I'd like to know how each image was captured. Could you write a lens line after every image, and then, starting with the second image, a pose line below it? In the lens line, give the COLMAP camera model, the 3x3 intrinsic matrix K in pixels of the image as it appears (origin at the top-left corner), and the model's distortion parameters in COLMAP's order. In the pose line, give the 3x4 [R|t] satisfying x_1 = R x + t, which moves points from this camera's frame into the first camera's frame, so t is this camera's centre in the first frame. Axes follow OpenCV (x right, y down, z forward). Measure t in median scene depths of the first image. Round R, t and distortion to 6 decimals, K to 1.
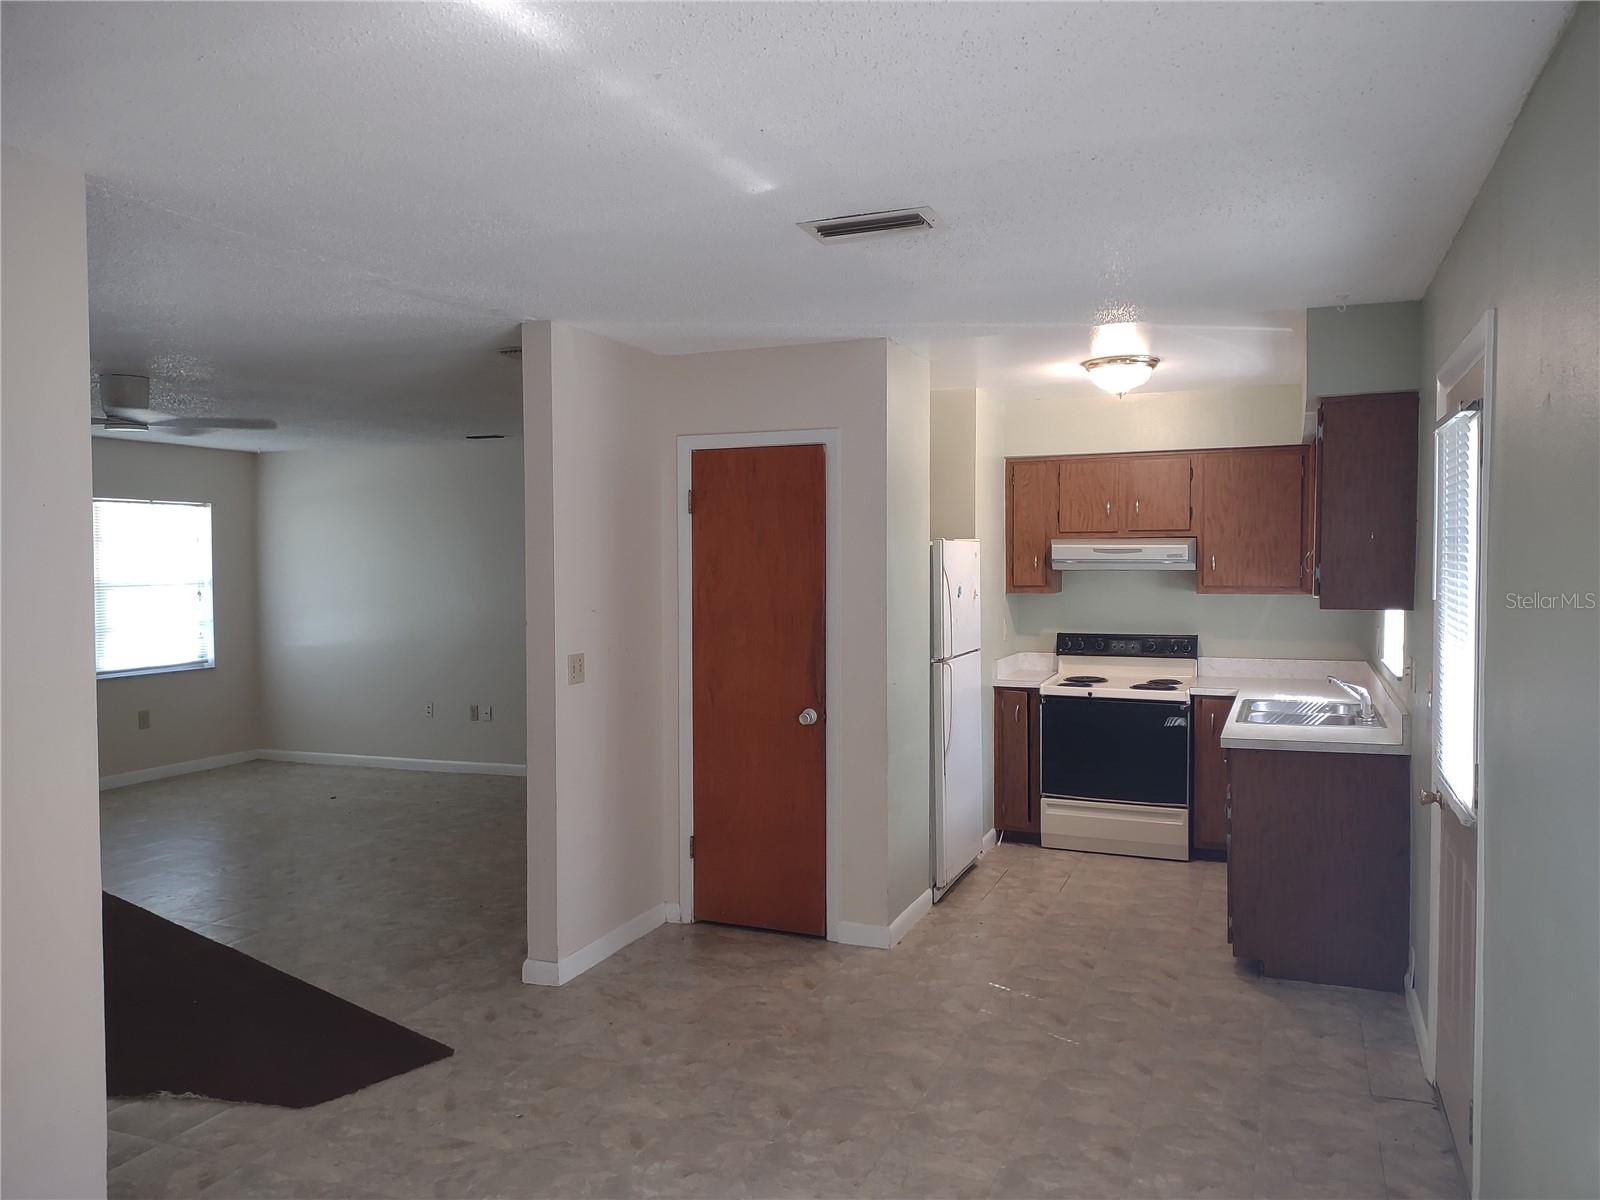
lens RADIAL K [[1200.2, 0, 797.8], [0, 1200.2, 599.1], [0, 0, 1]] dist [0.091829, -0.126927]
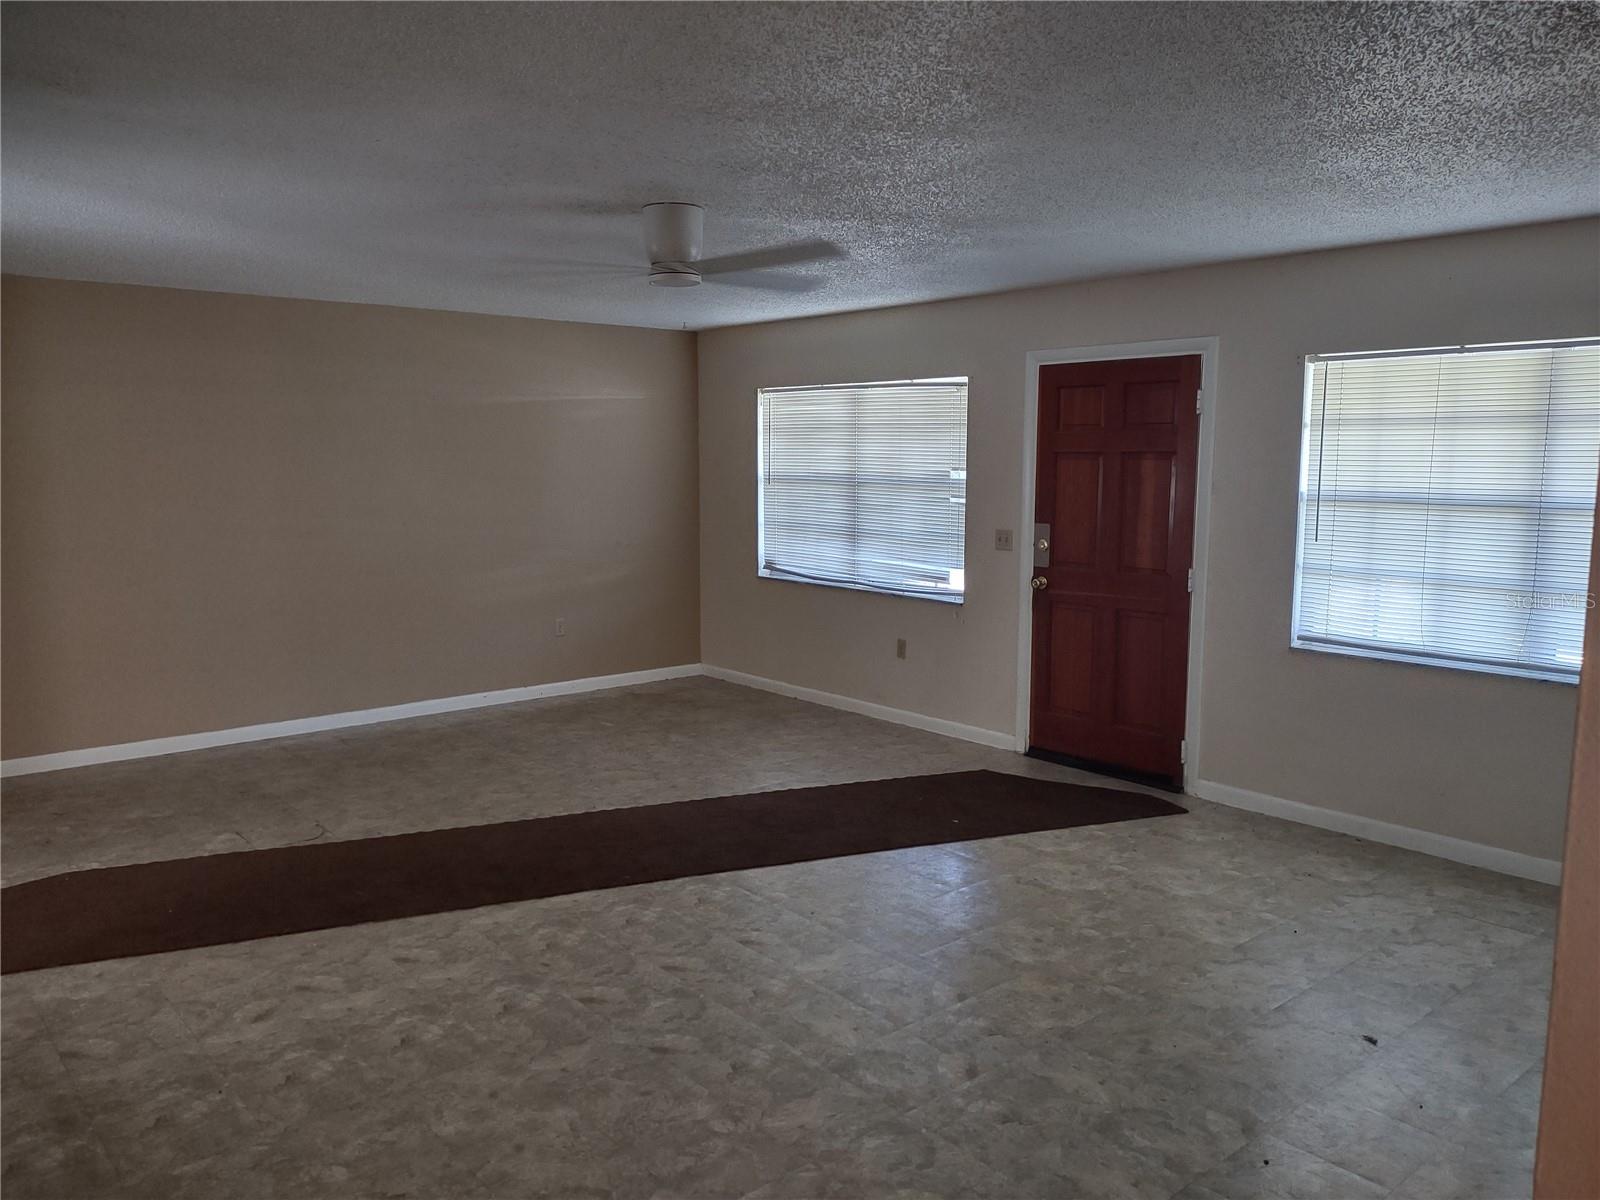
lens RADIAL K [[1184.5, 0, 797.3], [0, 1184.5, 594.9], [0, 0, 1]] dist [0.095443, -0.136201]
pose [[-0.458016, 0.116233, -0.881312, 0.080708], [-0.027869, 0.989050, 0.144925, -0.061726], [0.888507, 0.090939, -0.449762, 1.461703]]
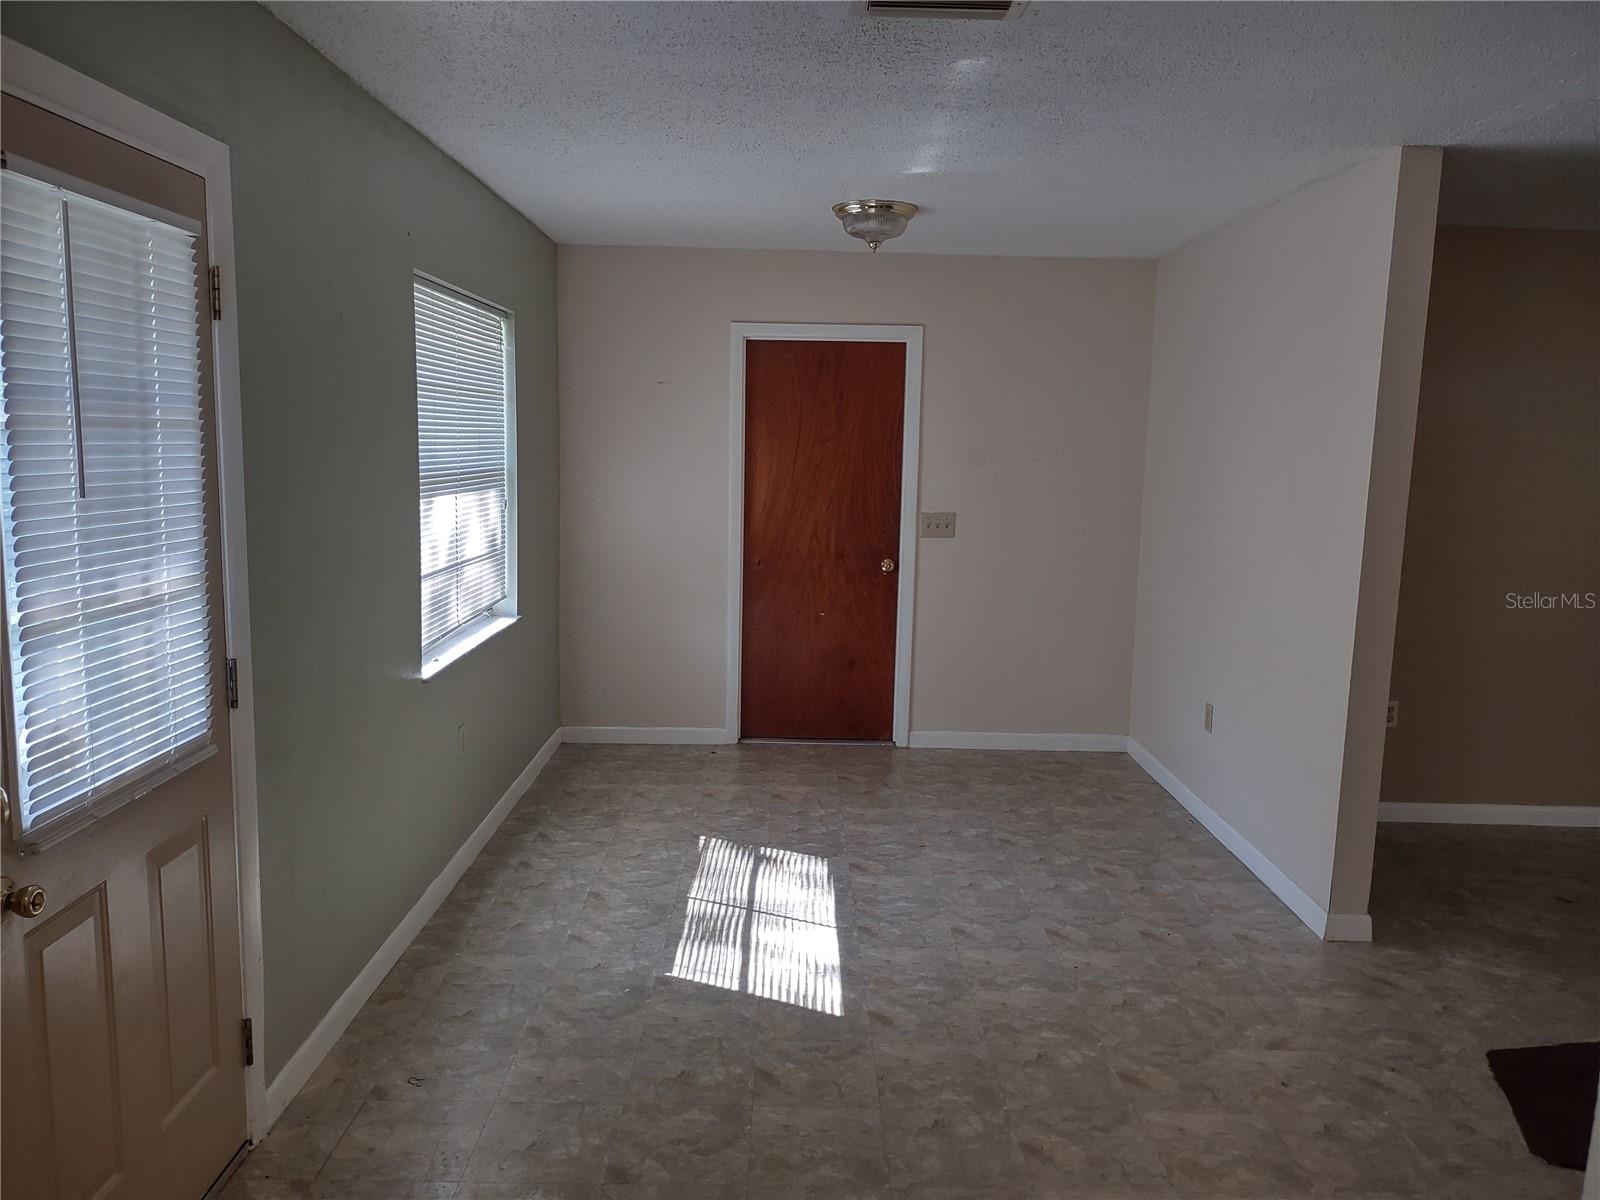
lens RADIAL K [[1200.2, 0, 797.8], [0, 1200.2, 599.1], [0, 0, 1]] dist [0.091829, -0.126927]
pose [[-0.923983, 0.038671, -0.380474, 0.260303], [-0.030464, 0.984270, 0.174022, -0.039339], [0.381219, 0.172384, -0.908271, 0.996522]]
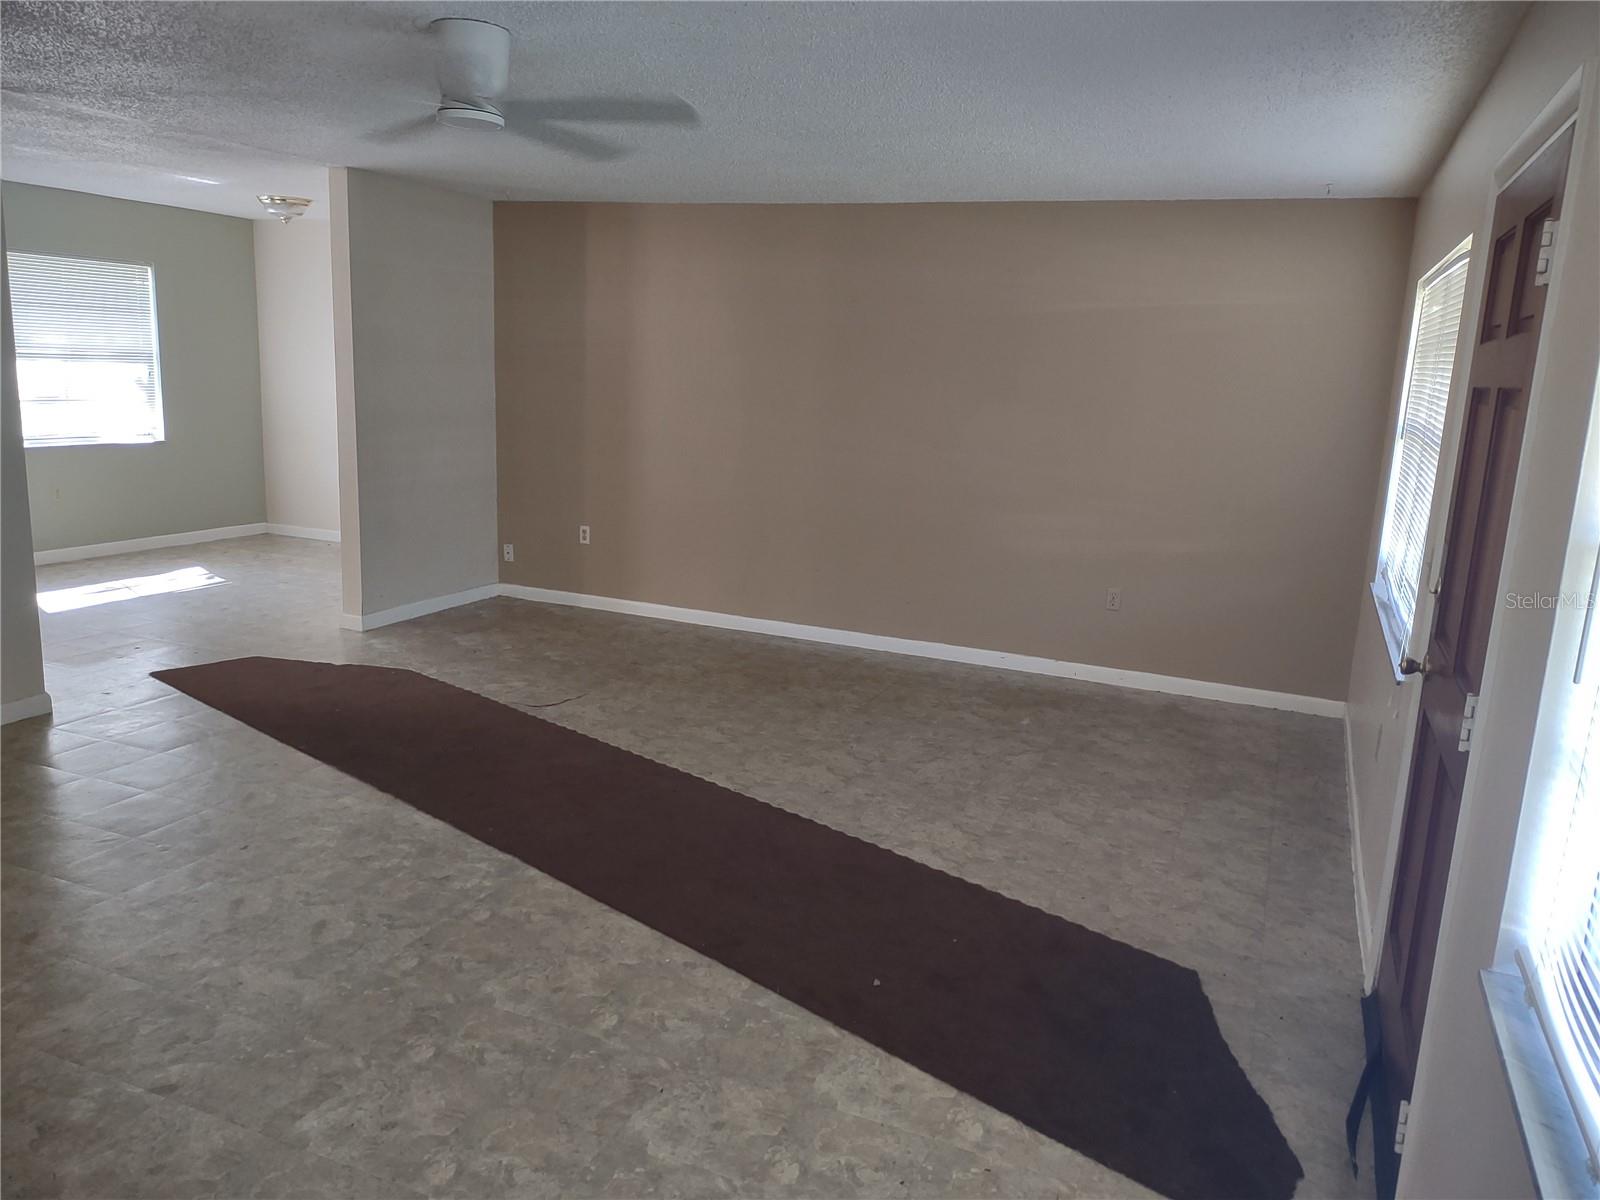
lens RADIAL K [[1200.2, 0, 797.8], [0, 1200.2, 599.1], [0, 0, 1]] dist [0.091829, -0.126927]
pose [[-0.999169, -0.040349, 0.005708, -0.750999], [-0.037939, 0.972174, 0.231169, -0.060732], [-0.014876, 0.230760, -0.972897, 1.686357]]
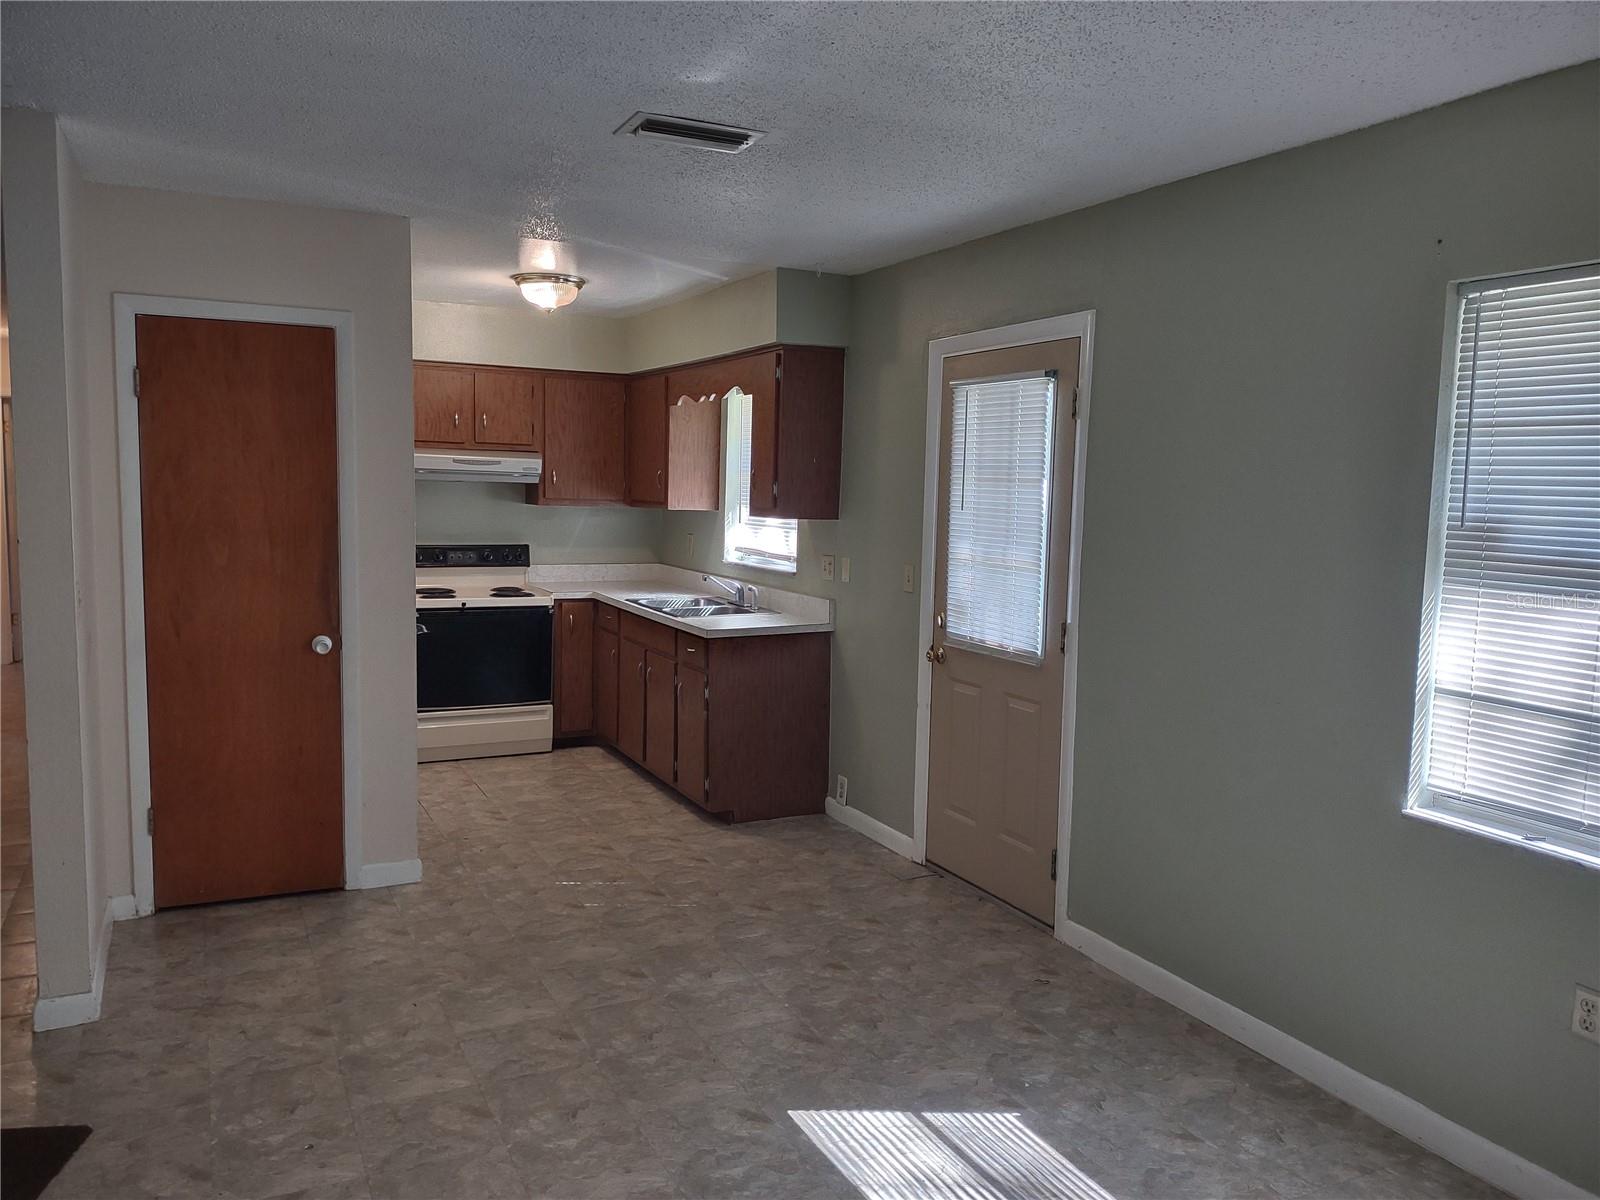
lens RADIAL K [[1189.6, 0, 797.2], [0, 1189.6, 601.7], [0, 0, 1]] dist [0.085111, -0.120210]
pose [[0.659698, -0.056406, 0.749411, -0.369872], [0.000056, 0.997183, 0.075005, 0.001468], [-0.751531, -0.049439, 0.657843, 0.151848]]
